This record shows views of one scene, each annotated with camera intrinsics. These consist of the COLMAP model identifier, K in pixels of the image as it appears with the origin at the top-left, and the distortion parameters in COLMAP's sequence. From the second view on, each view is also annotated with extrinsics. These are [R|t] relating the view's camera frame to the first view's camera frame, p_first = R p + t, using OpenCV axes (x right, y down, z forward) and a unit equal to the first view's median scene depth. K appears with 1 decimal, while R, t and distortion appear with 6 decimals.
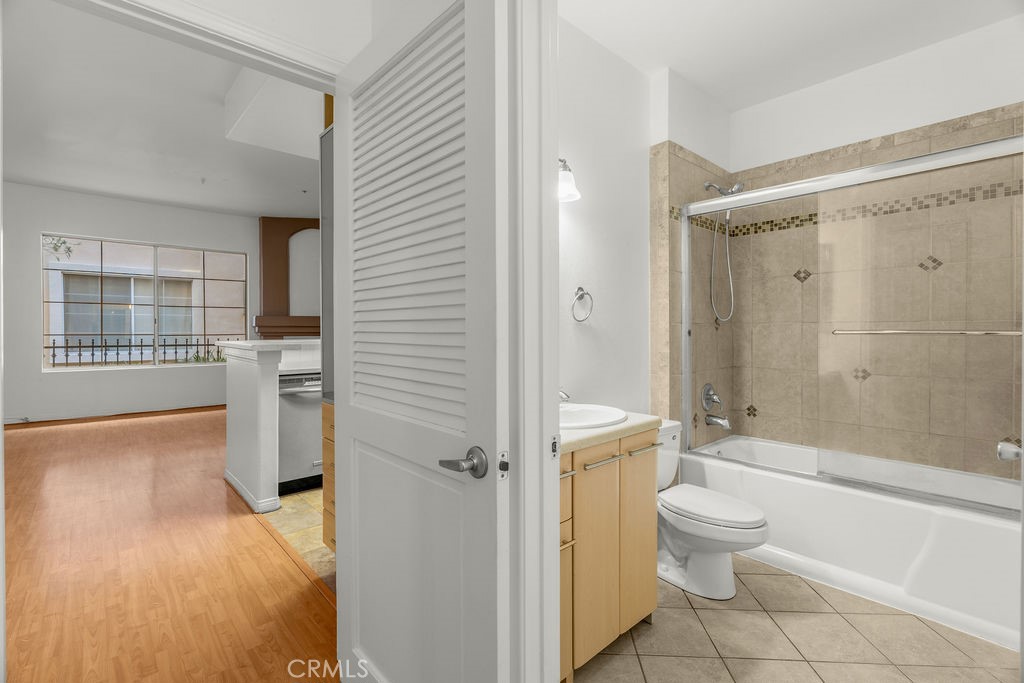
lens RADIAL K [[467.2, 0, 508.3], [0, 467.2, 335.7], [0, 0, 1]] dist [-0.004588, 0.000822]
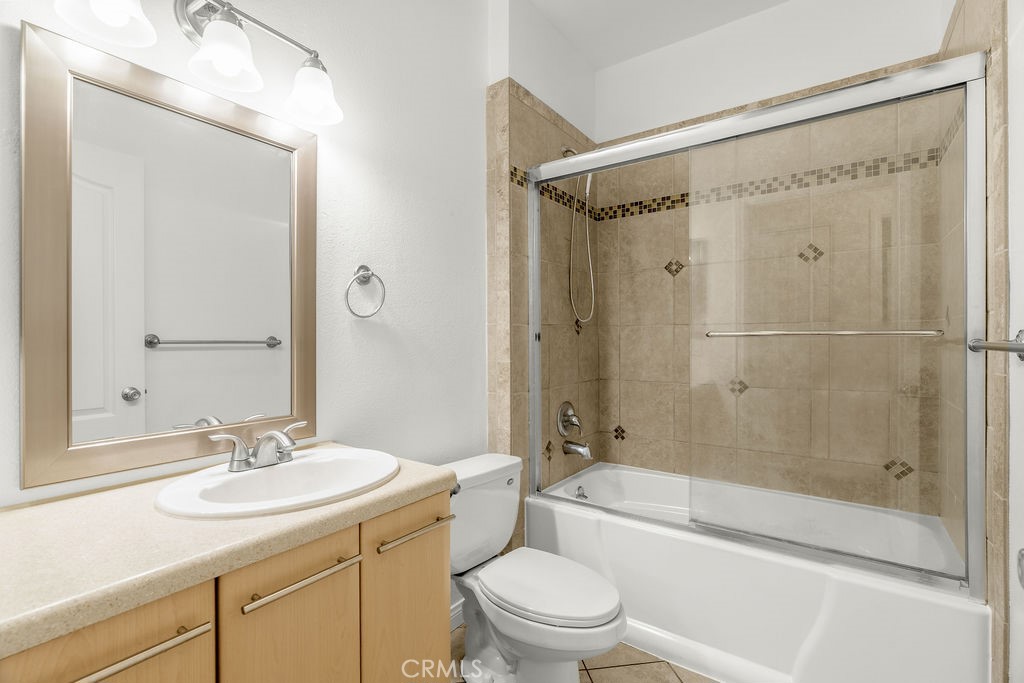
lens RADIAL K [[464.7, 0, 512.0], [0, 464.7, 341.5], [0, 0, 1]] dist [-0.008218, -0.000248]
pose [[0.978304, 0.000029, 0.207177, 0.189536], [0.001504, 0.999973, -0.007238, 0.007246], [-0.207171, 0.007393, 0.978277, 0.270618]]
